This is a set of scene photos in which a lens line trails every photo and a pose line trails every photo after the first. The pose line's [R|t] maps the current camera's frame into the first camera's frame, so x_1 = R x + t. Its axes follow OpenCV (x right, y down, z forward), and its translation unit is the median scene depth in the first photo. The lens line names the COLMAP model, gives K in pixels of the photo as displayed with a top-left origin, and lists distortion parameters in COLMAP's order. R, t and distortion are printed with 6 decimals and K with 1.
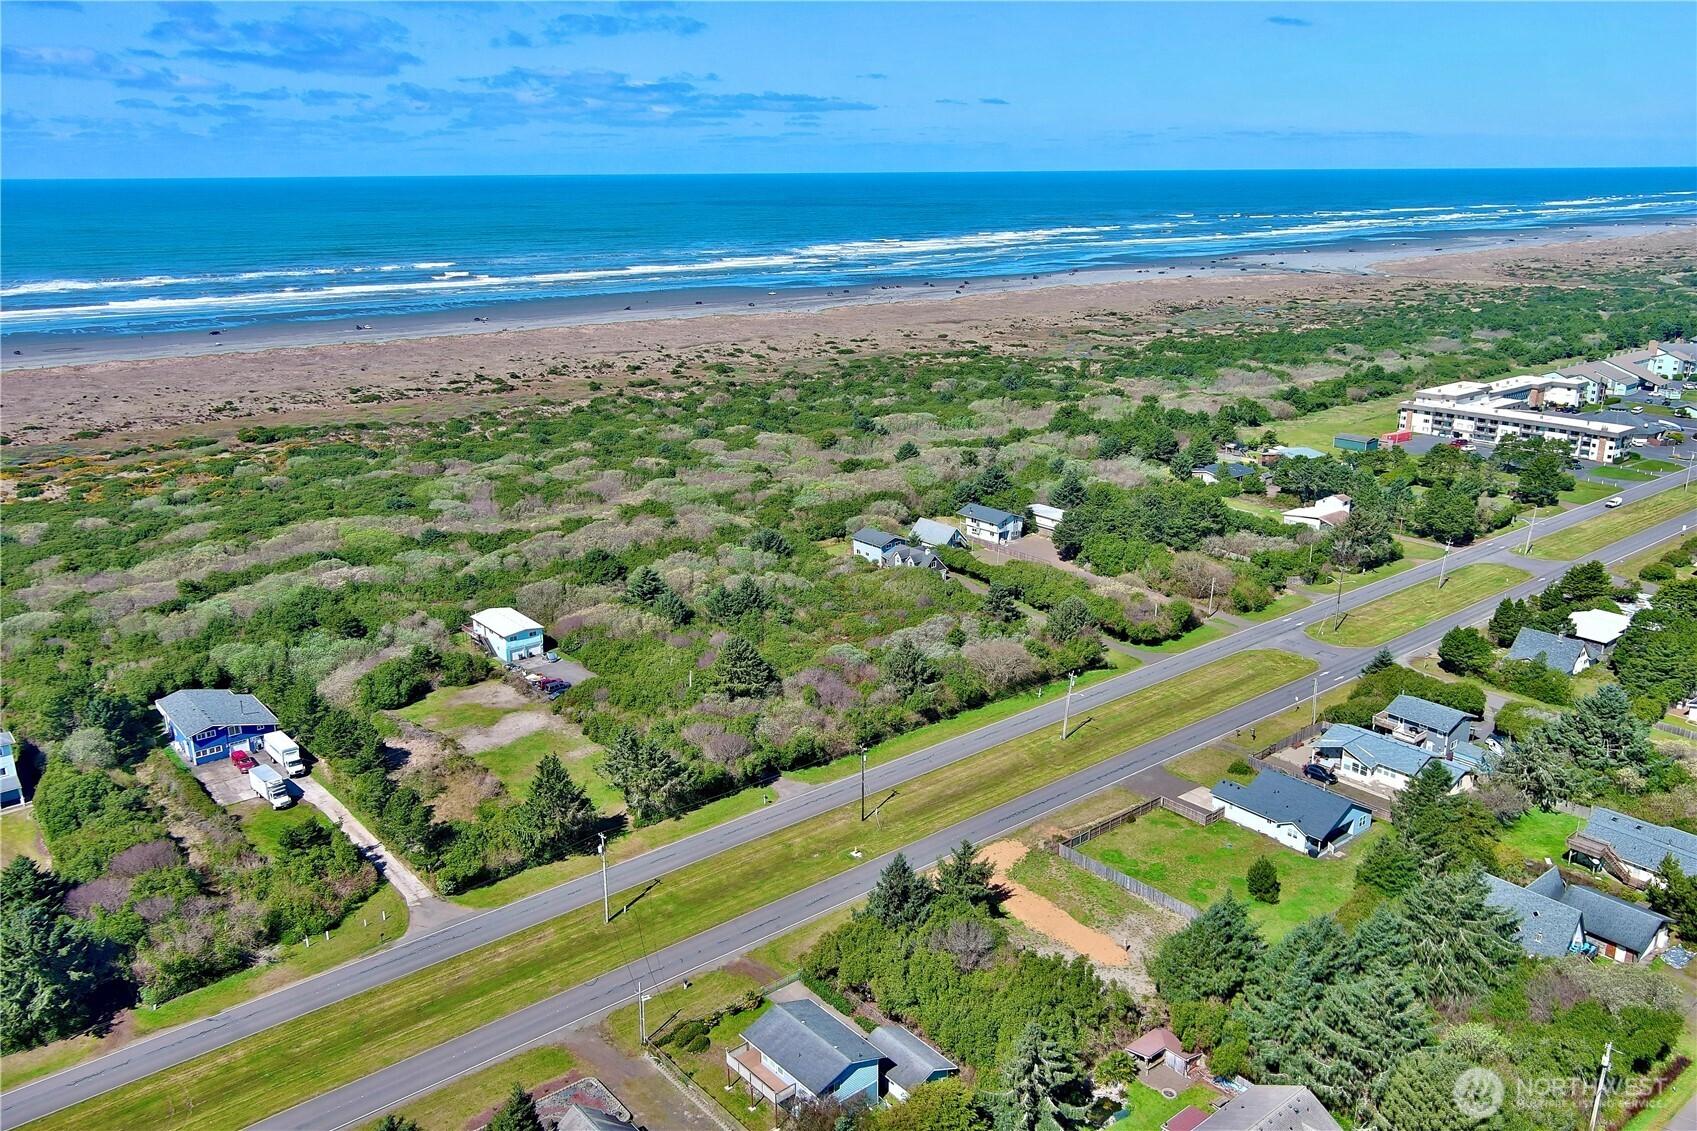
lens RADIAL K [[1317.6, 0, 845.3], [0, 1317.6, 570.9], [0, 0, 1]] dist [0.032122, -0.046632]
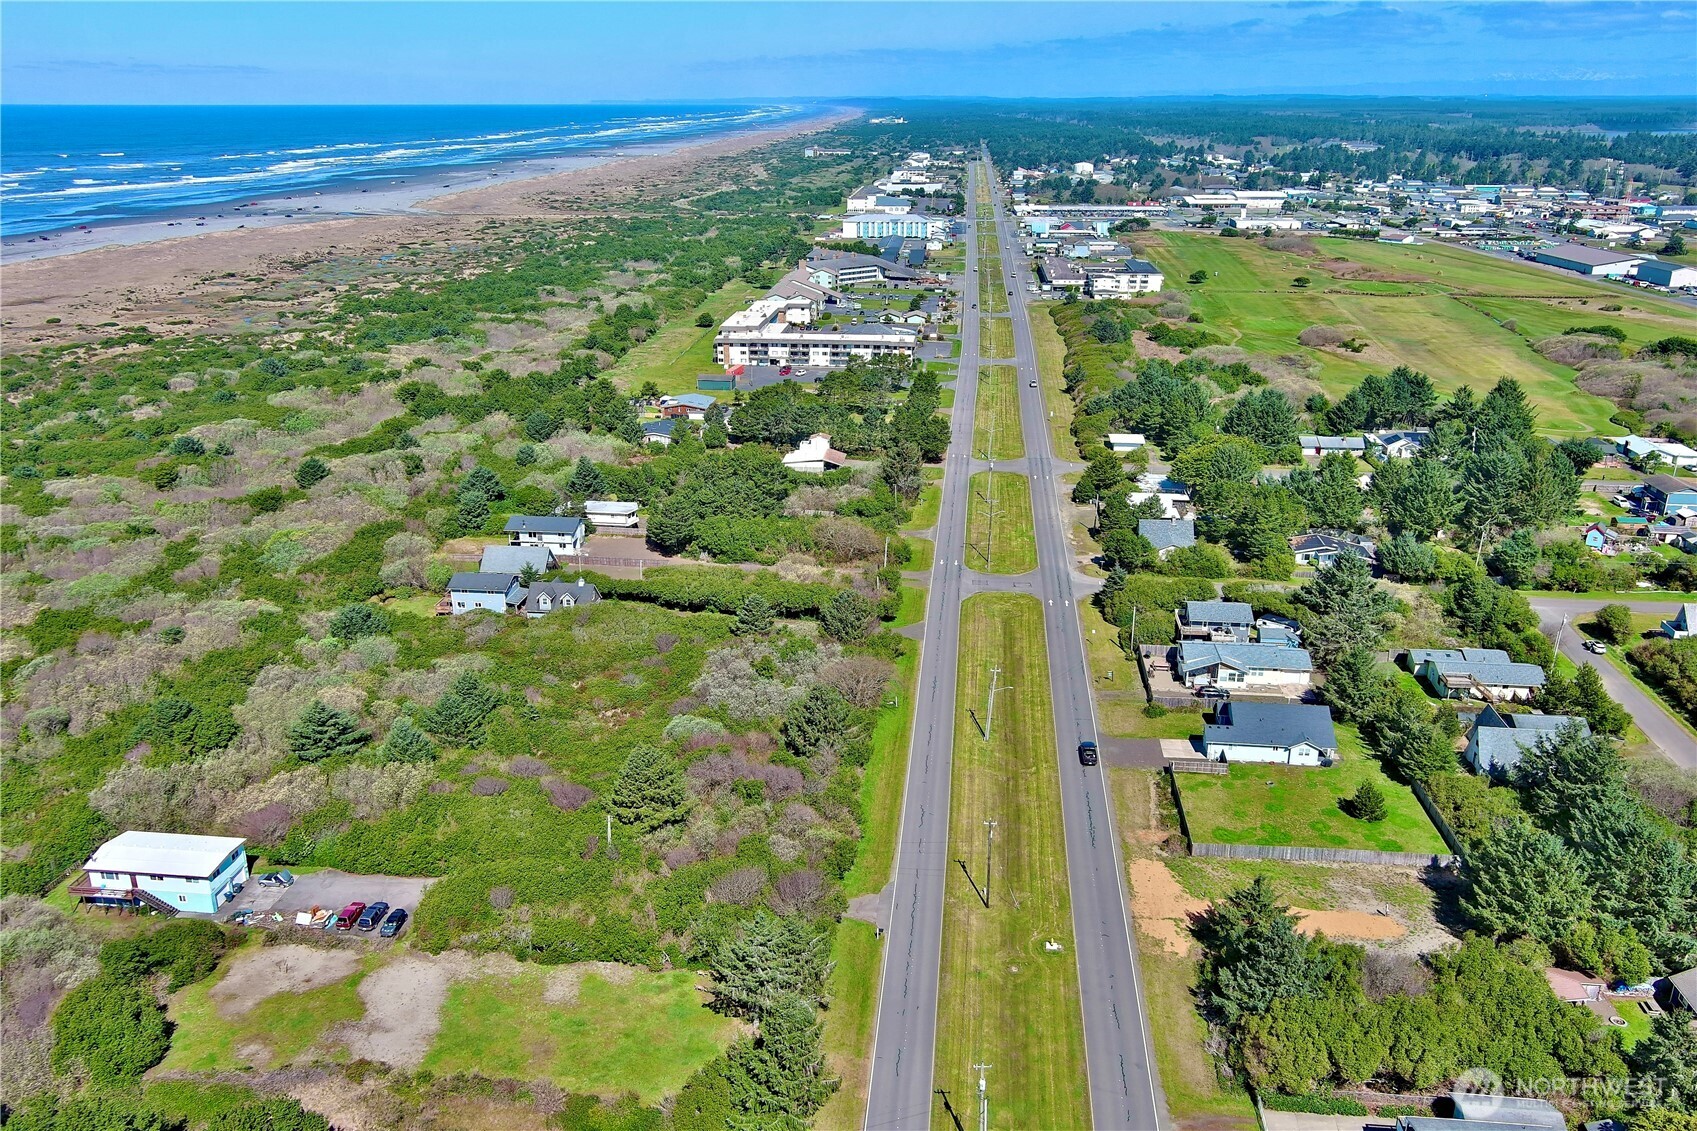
lens RADIAL K [[1317.6, 0, 845.3], [0, 1317.6, 570.9], [0, 0, 1]] dist [0.032122, -0.046632]
pose [[0.710681, -0.231925, 0.664187, -0.385189], [0.202218, 0.971599, 0.122896, -0.094739], [-0.673826, 0.046971, 0.737396, 0.308194]]
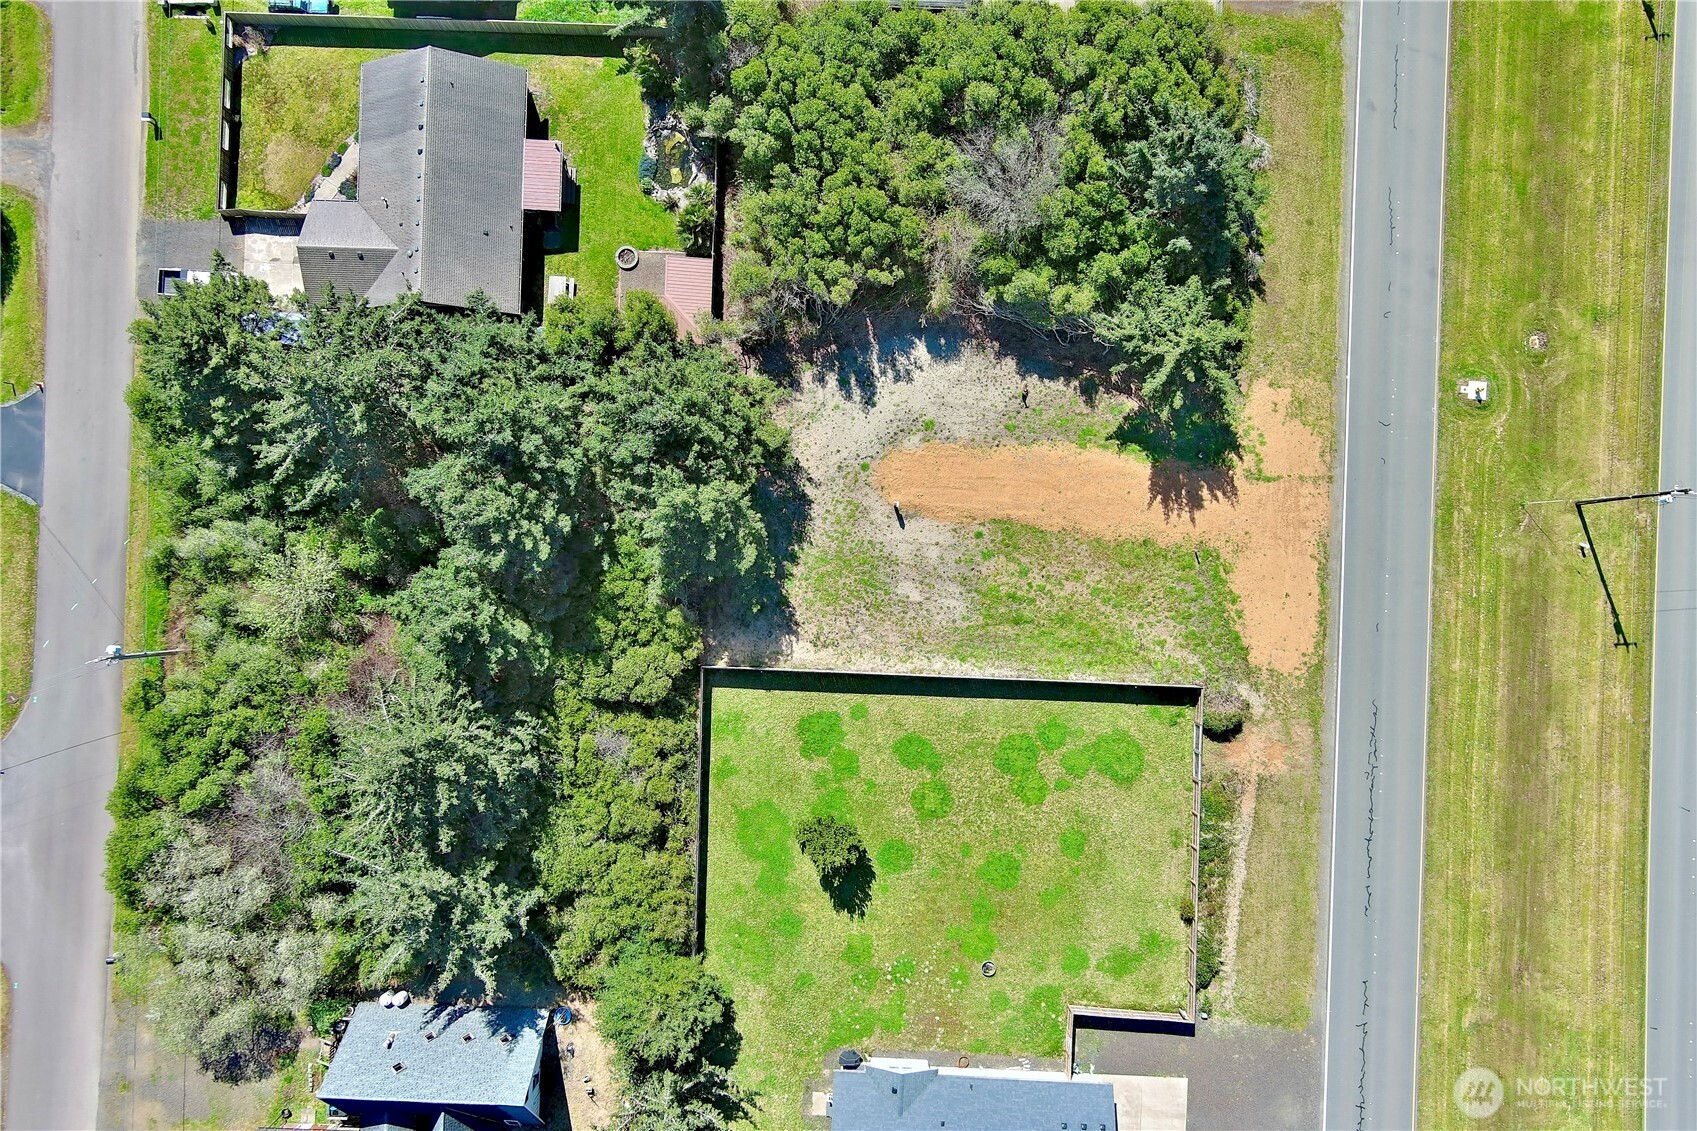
lens RADIAL K [[1317.6, 0, 845.3], [0, 1317.6, 570.9], [0, 0, 1]] dist [0.032122, -0.046632]
pose [[-0.659029, 0.752108, 0.003943, 0.141264], [-0.213311, -0.191934, 0.957945, -0.147944], [0.721235, 0.630472, 0.286923, 0.484394]]
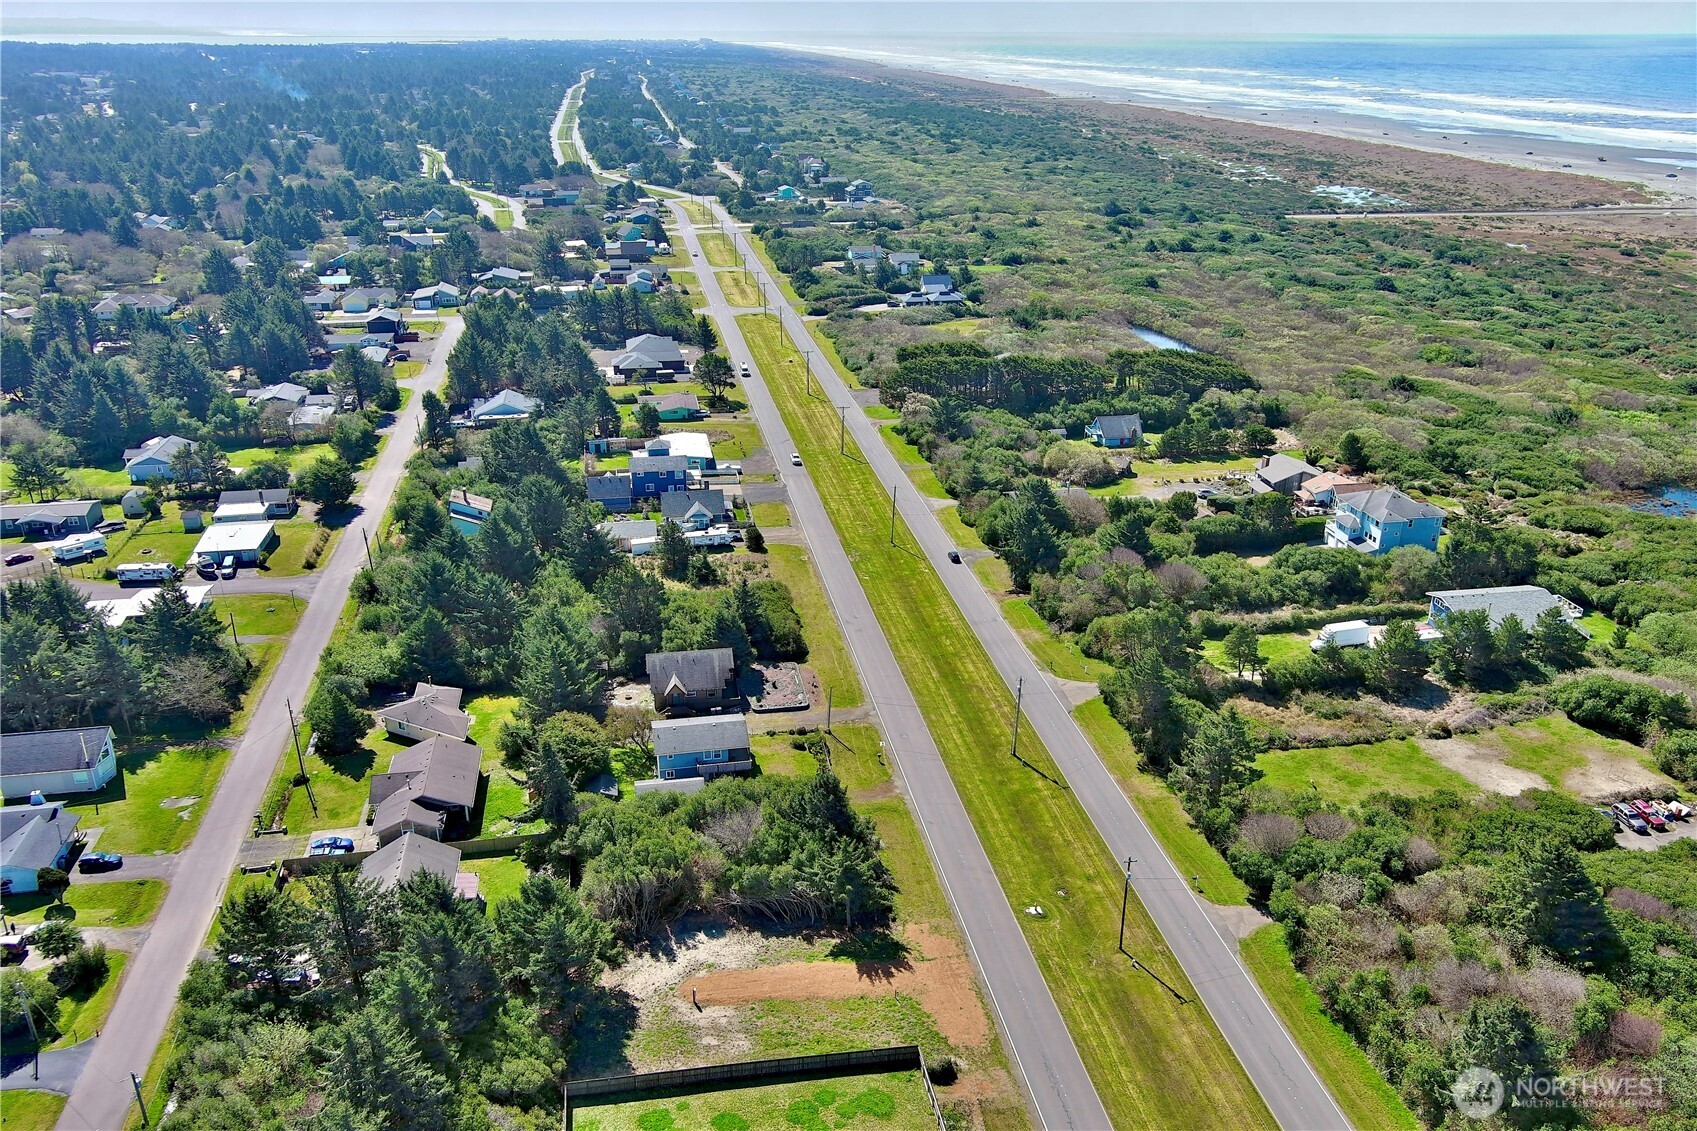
lens RADIAL K [[1317.6, 0, 845.3], [0, 1317.6, 570.9], [0, 0, 1]] dist [0.032122, -0.046632]
pose [[-0.491088, 0.340269, -0.801904, 0.436113], [-0.257930, 0.822477, 0.506956, -0.231463], [0.832049, 0.455795, -0.316143, 0.706856]]
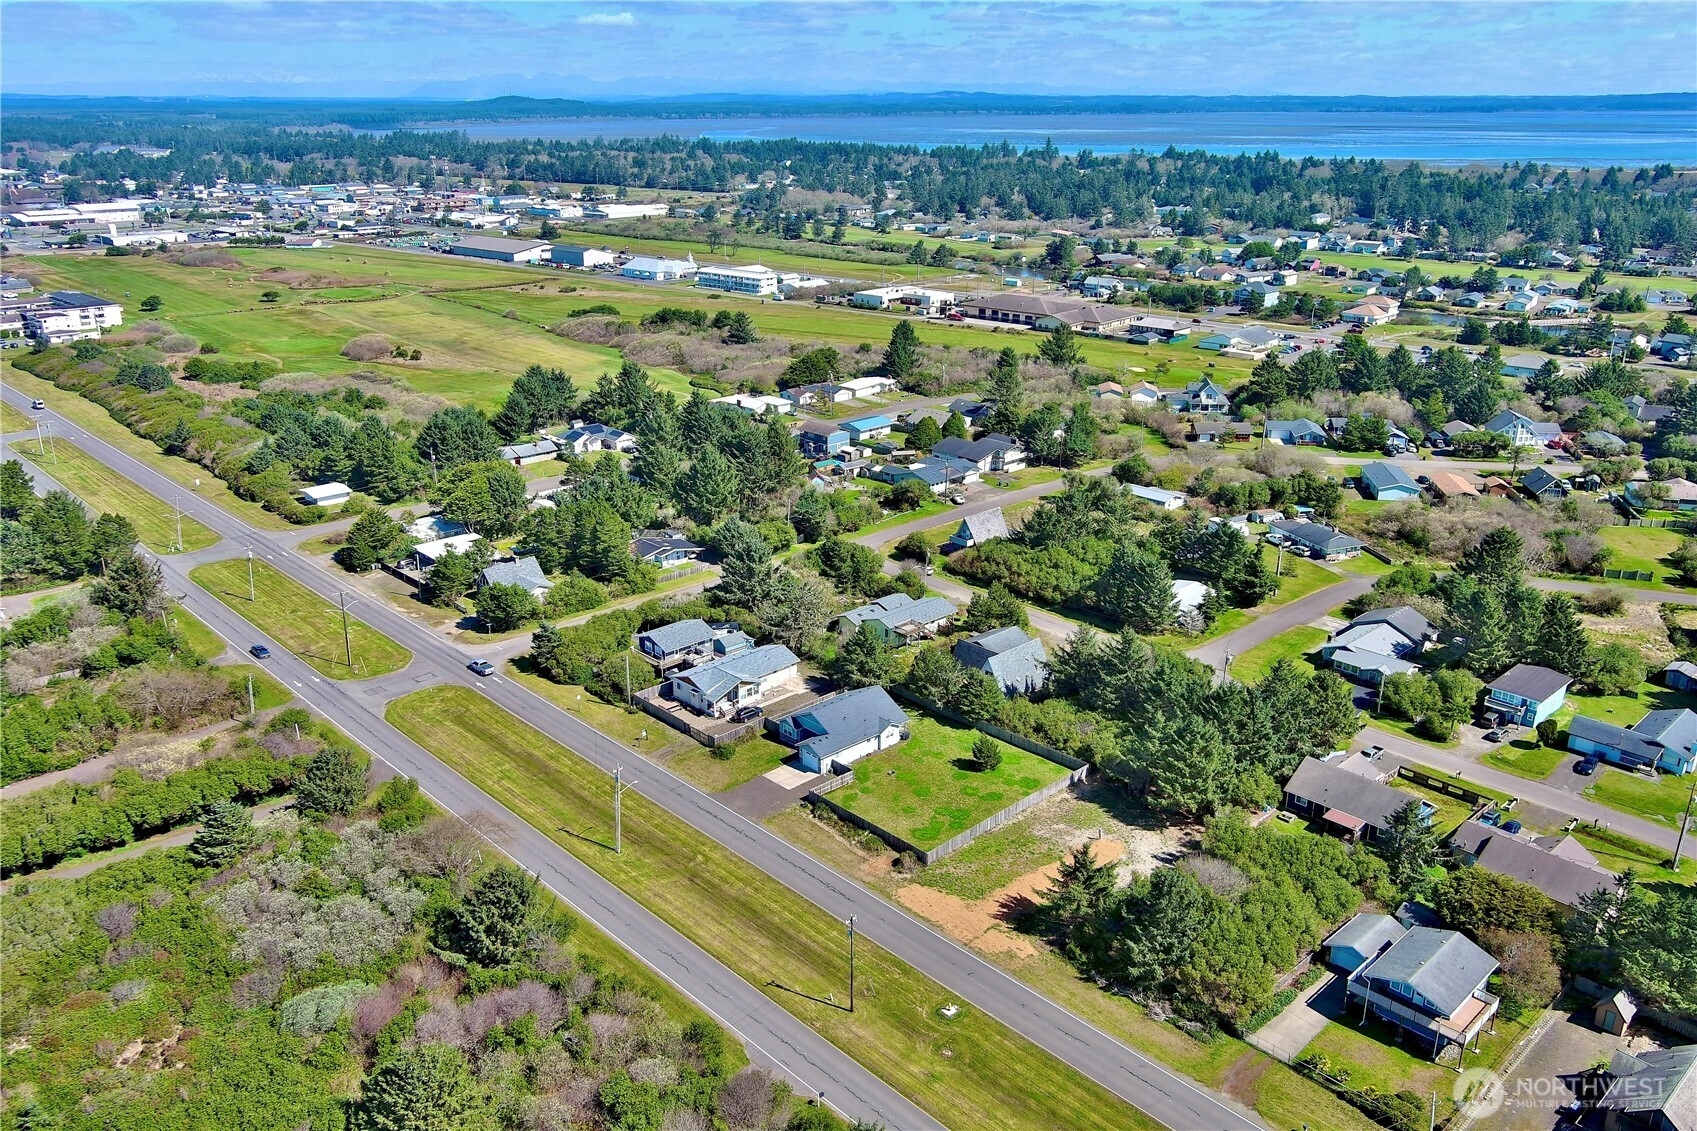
lens RADIAL K [[1317.6, 0, 845.3], [0, 1317.6, 570.9], [0, 0, 1]] dist [0.032122, -0.046632]
pose [[-0.069635, -0.331533, 0.940870, -0.419667], [0.294479, 0.894298, 0.336917, -0.196570], [-0.953118, 0.300527, 0.035355, 0.632498]]
